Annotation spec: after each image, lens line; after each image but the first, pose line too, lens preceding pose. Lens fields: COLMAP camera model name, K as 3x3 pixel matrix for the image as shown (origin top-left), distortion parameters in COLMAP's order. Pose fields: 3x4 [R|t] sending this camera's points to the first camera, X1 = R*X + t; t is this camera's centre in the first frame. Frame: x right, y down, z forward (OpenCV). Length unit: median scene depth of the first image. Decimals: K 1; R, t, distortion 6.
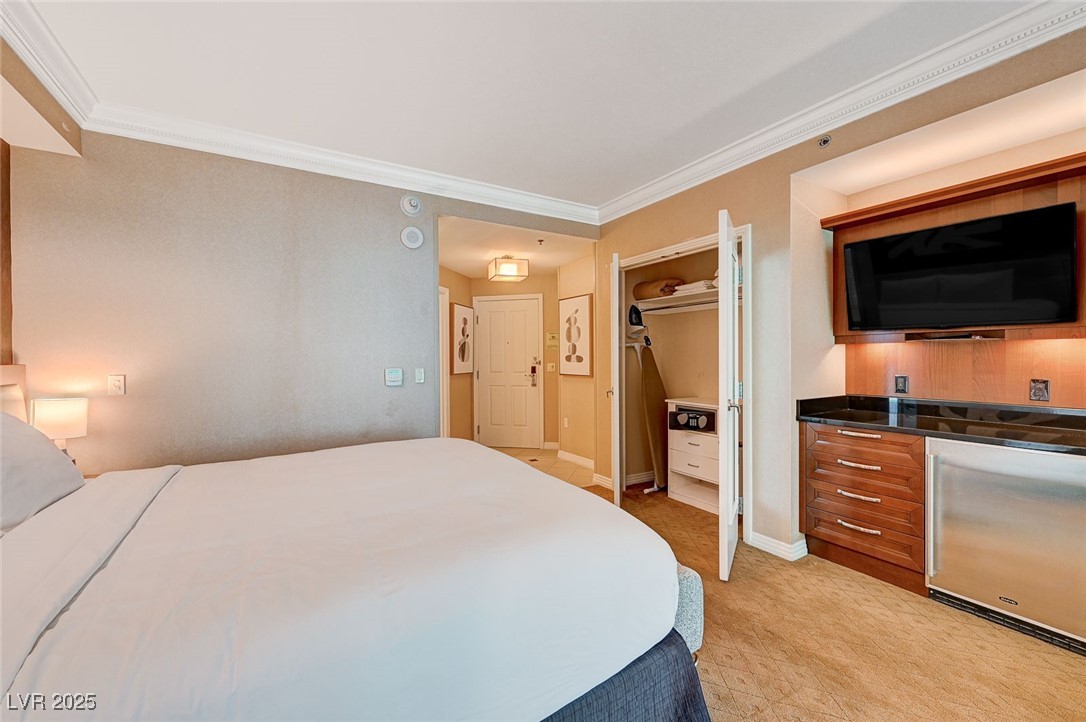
lens RADIAL K [[439.7, 0, 543.0], [0, 439.7, 361.0], [0, 0, 1]] dist [0.000954, 0.000136]
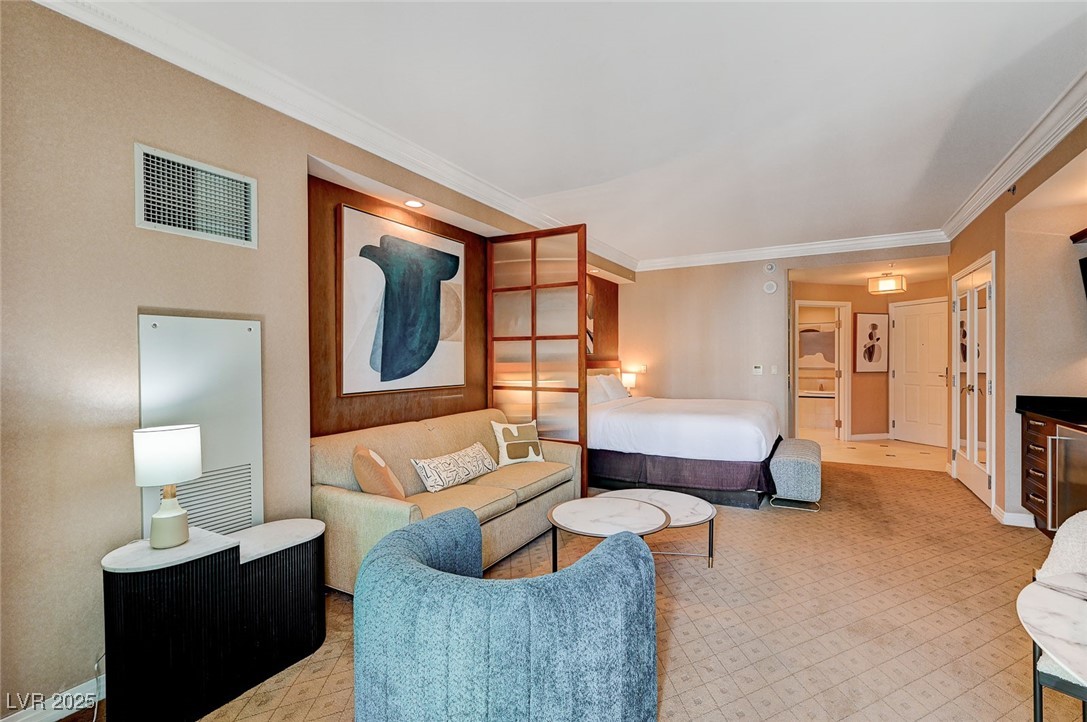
lens RADIAL K [[489.5, 0, 543.5], [0, 489.5, 361.0], [0, 0, 1]] dist [-0.001381, -0.000143]
pose [[0.479183, 0.009564, -0.877663, 0.789881], [-0.006963, 0.999951, 0.007095, -0.005558], [0.877687, 0.002711, 0.479226, -0.554275]]
